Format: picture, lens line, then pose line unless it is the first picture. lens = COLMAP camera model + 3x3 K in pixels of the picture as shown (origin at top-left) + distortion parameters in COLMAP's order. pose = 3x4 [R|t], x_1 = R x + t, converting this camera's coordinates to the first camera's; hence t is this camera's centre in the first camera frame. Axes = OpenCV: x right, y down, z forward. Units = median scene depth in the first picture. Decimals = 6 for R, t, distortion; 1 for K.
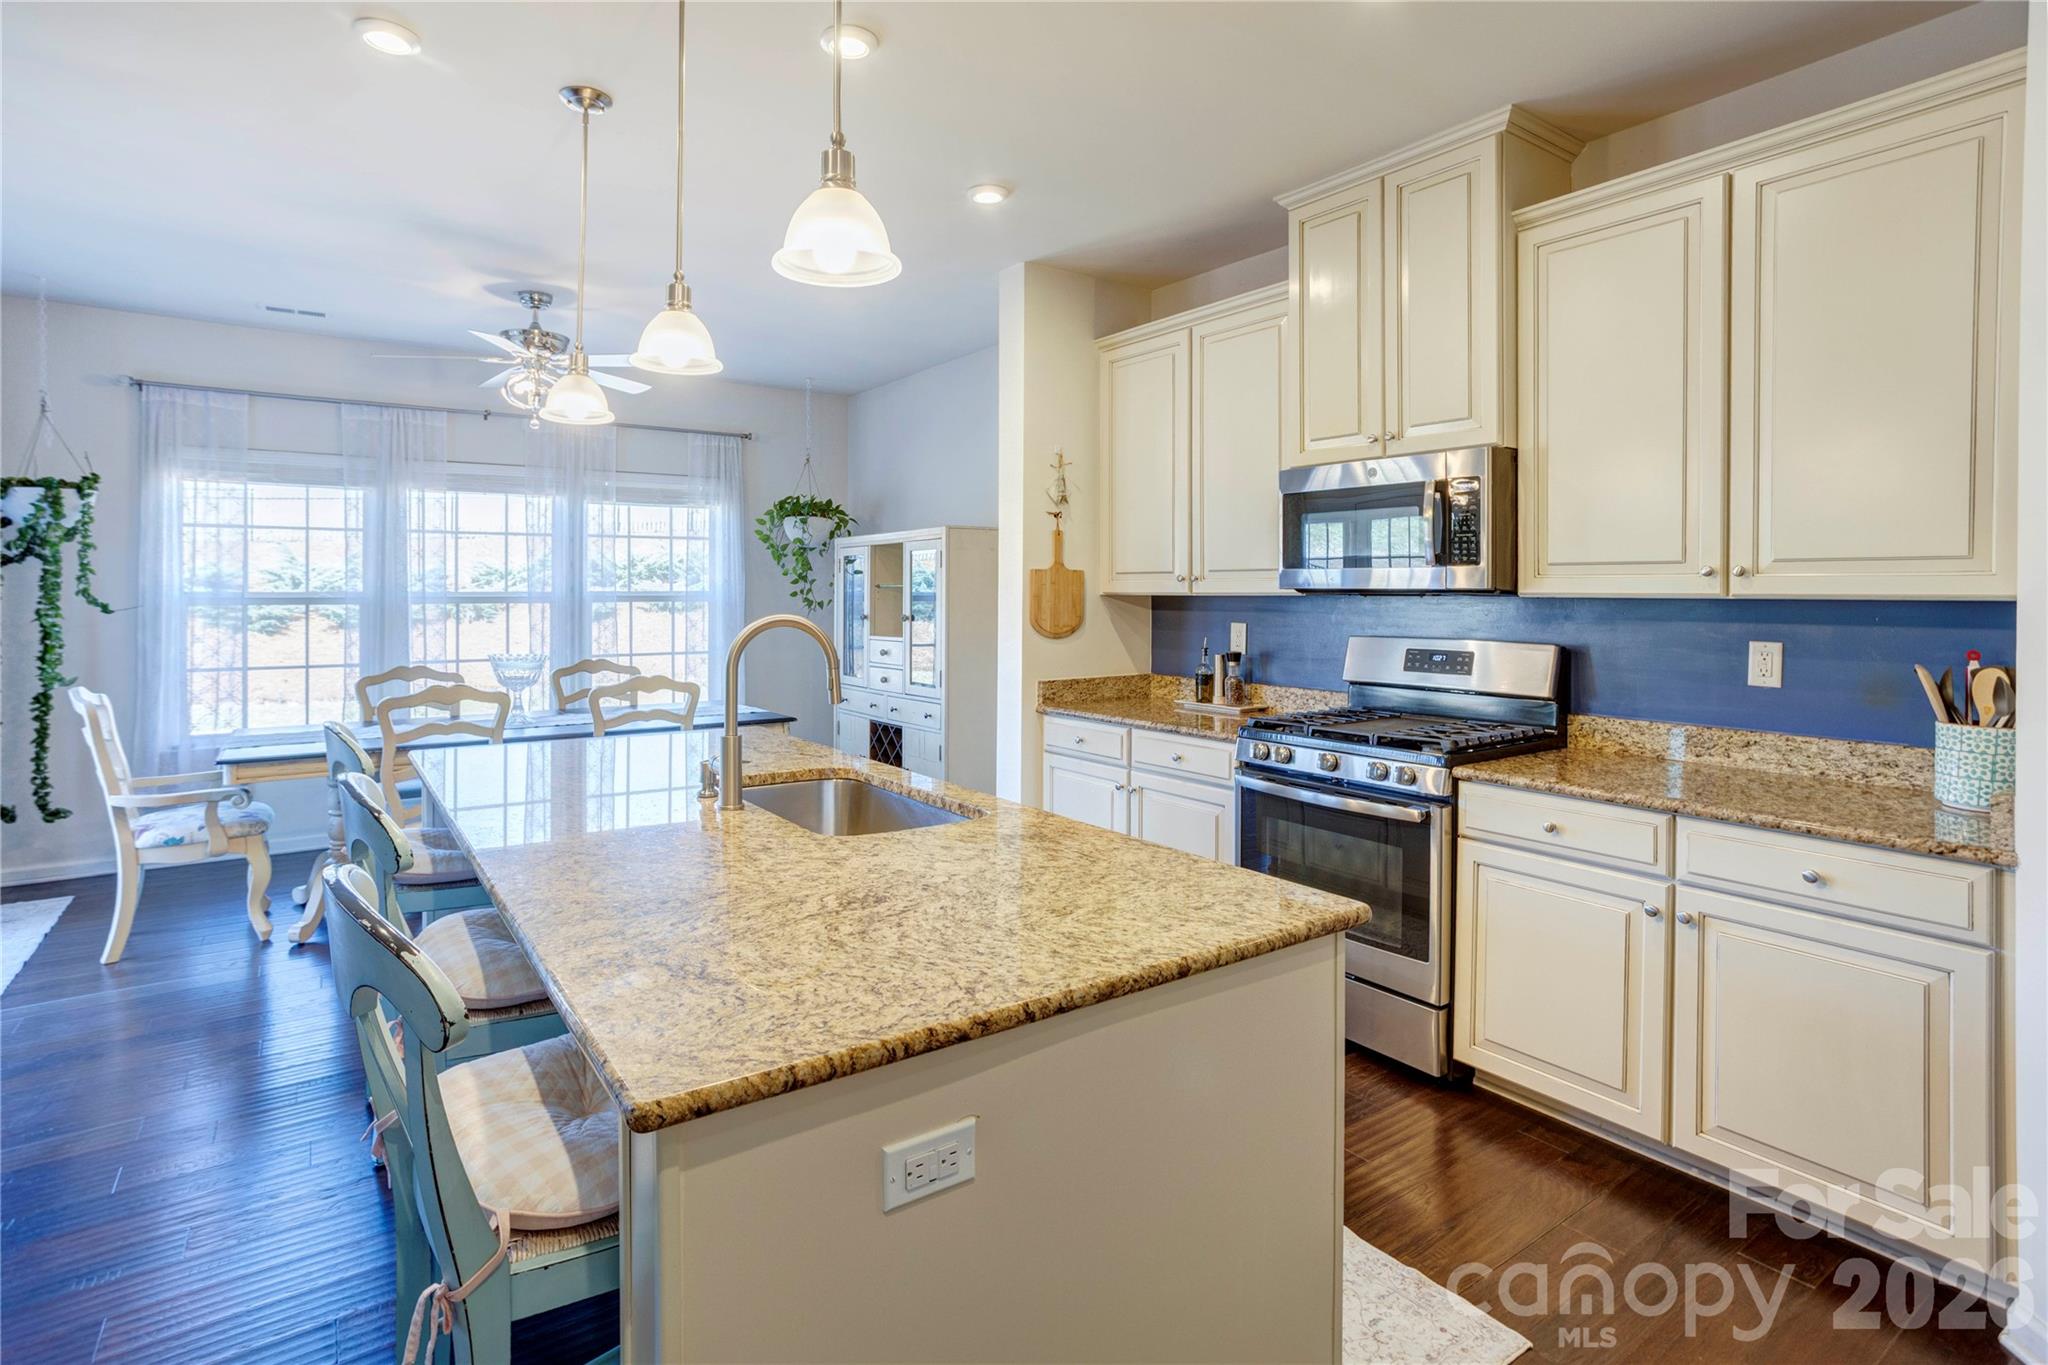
lens RADIAL K [[1022.5, 0, 1026.3], [0, 1022.5, 603.0], [0, 0, 1]] dist [-0.014388, 0.006628]
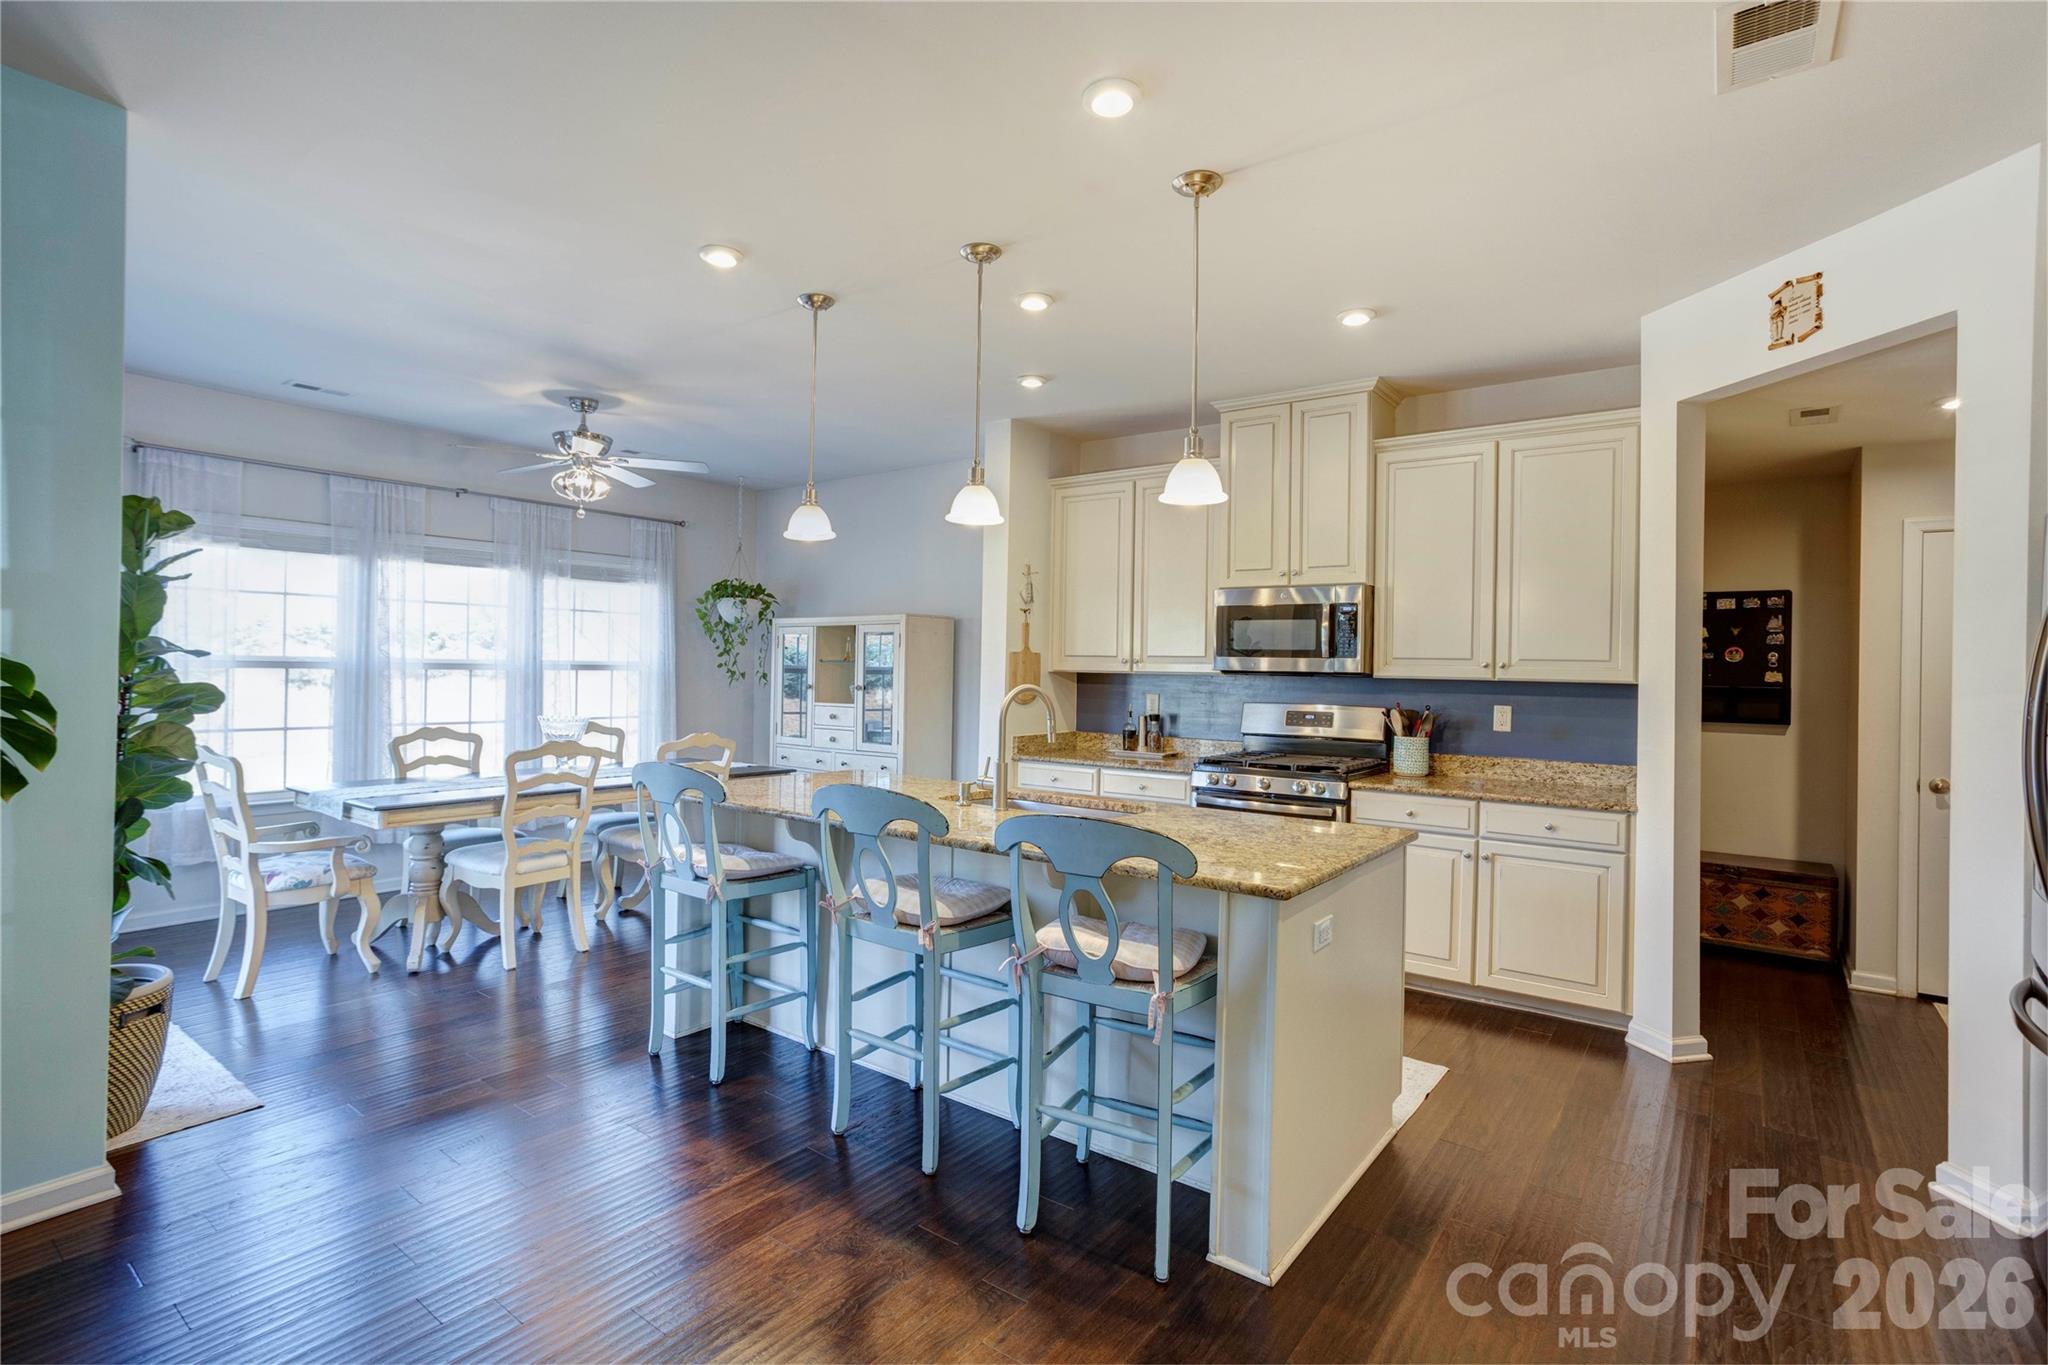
lens RADIAL K [[1022.5, 0, 1029.1], [0, 1022.5, 672.6], [0, 0, 1]] dist [-0.014388, 0.006628]
pose [[0.945326, 0.015140, 0.325775, -0.399215], [-0.013528, 0.999882, -0.007215, 0.003504], [-0.325846, 0.002413, 0.945420, -0.252316]]
